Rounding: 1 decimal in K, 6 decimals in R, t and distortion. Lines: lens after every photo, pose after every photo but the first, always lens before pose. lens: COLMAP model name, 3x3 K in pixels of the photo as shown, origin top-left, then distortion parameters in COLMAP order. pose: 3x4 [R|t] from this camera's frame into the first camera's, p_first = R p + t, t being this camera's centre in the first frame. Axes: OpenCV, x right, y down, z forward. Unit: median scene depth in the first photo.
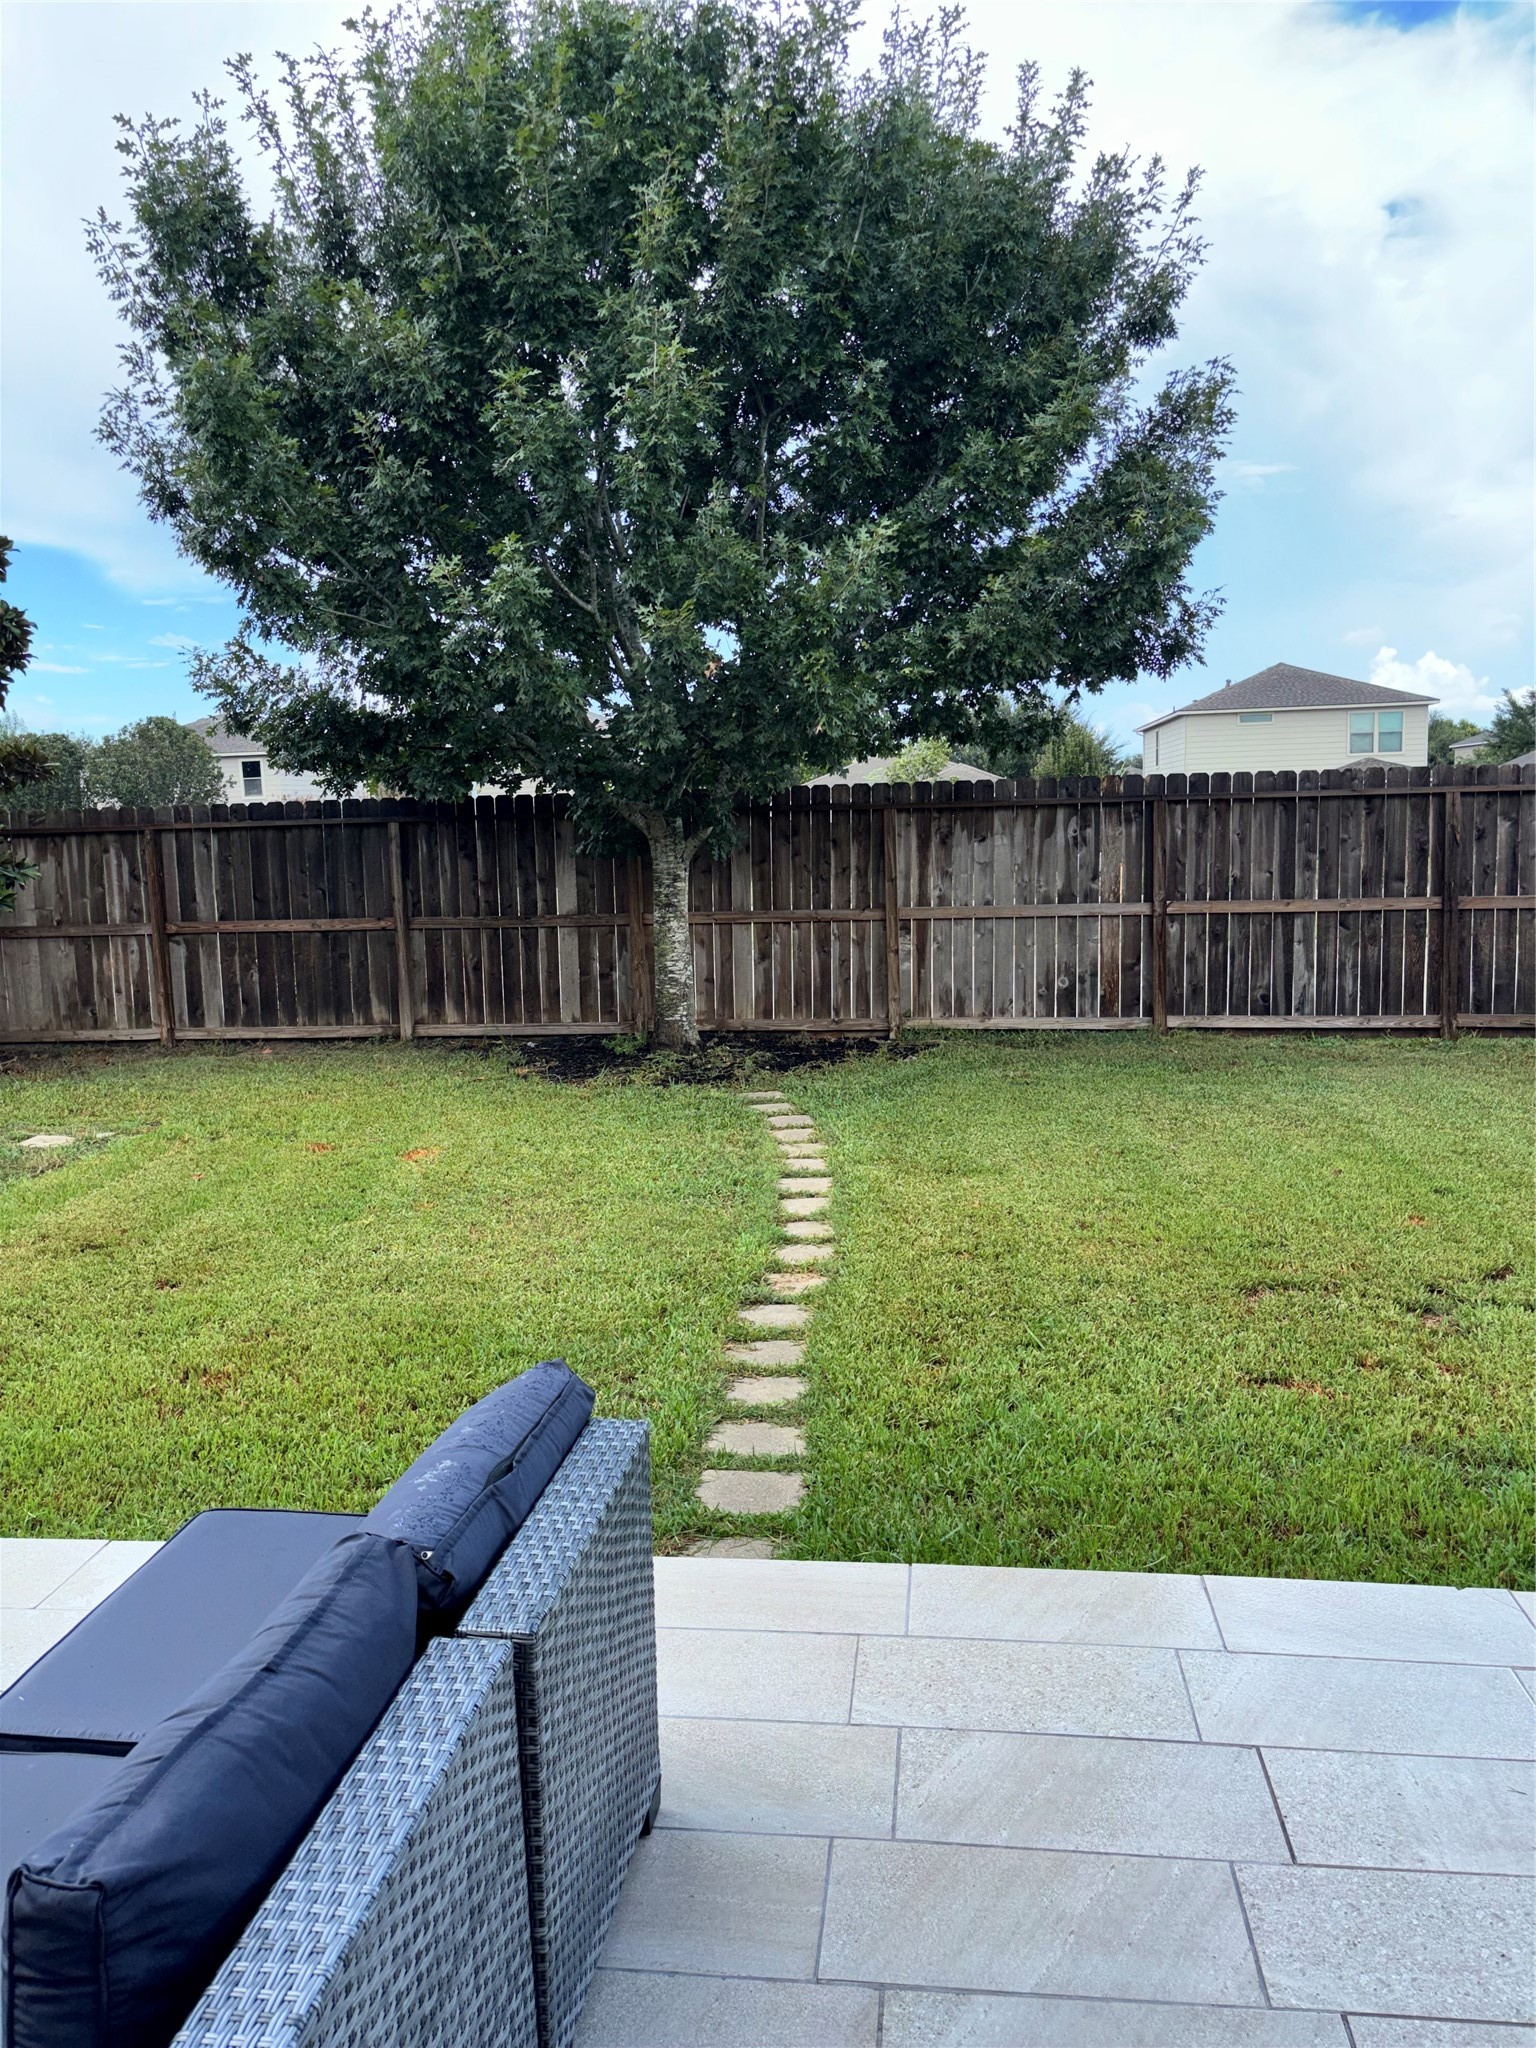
lens RADIAL K [[1554.0, 0, 775.1], [0, 1554.0, 1011.9], [0, 0, 1]] dist [0.050757, -0.049579]
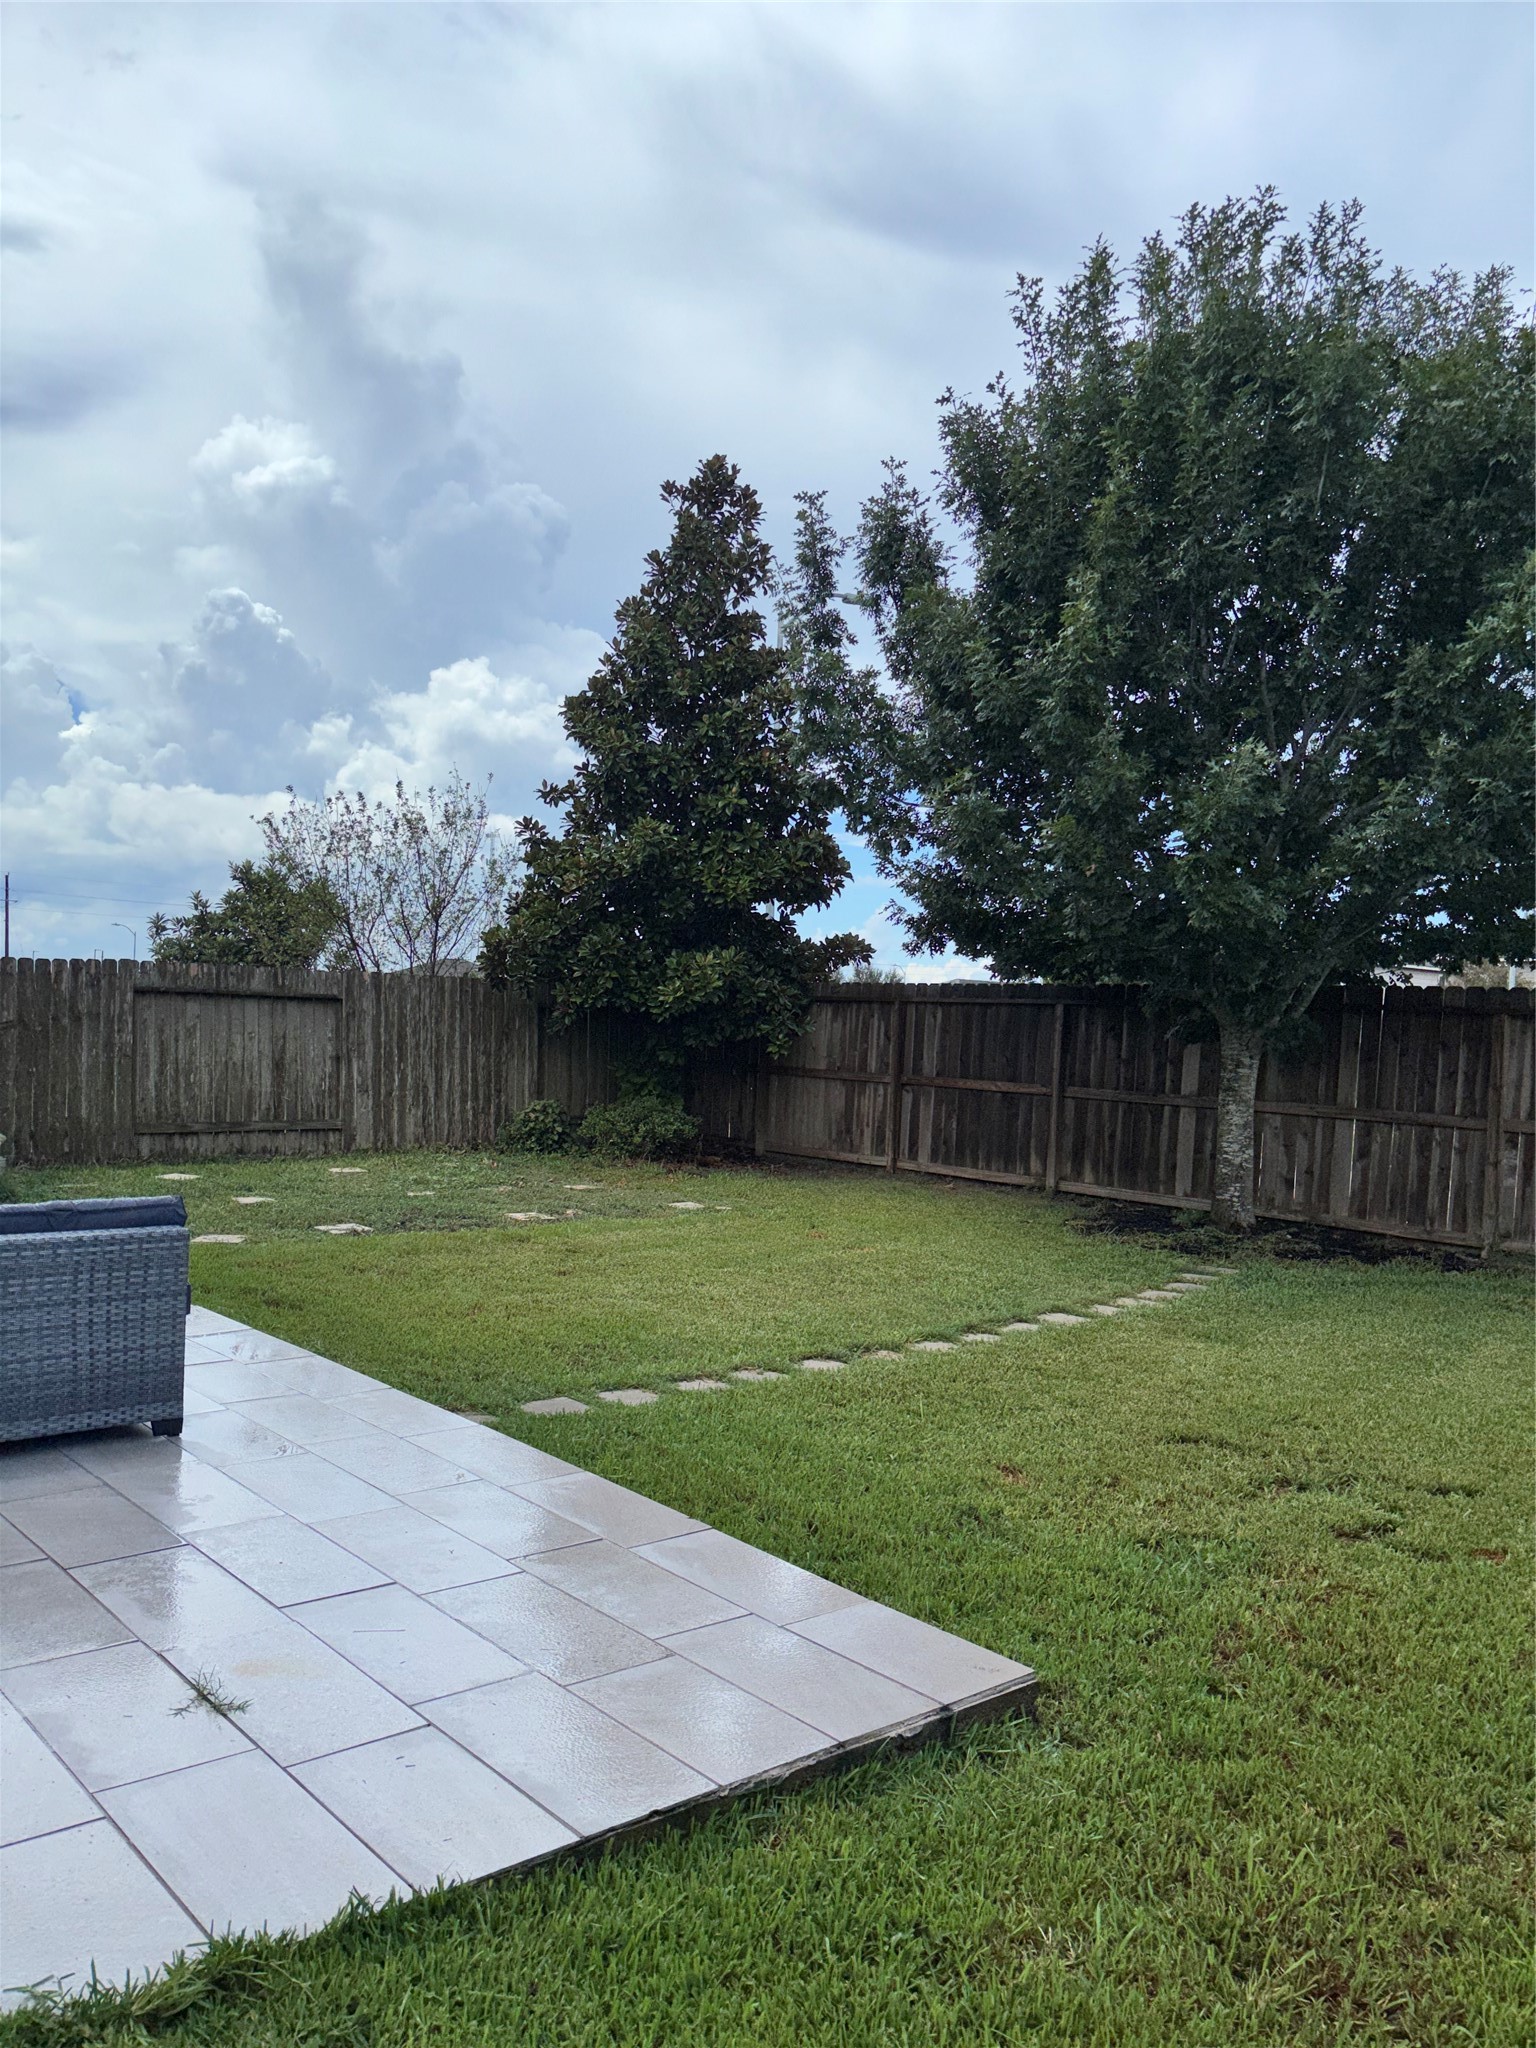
lens RADIAL K [[1554.0, 0, 768.0], [0, 1554.0, 1036.8], [0, 0, 1]] dist [0.050757, -0.049579]
pose [[0.733290, 0.063929, -0.676904, 0.381226], [-0.146165, 0.987115, -0.065115, 0.010270], [0.664019, 0.146688, 0.733186, 0.005916]]
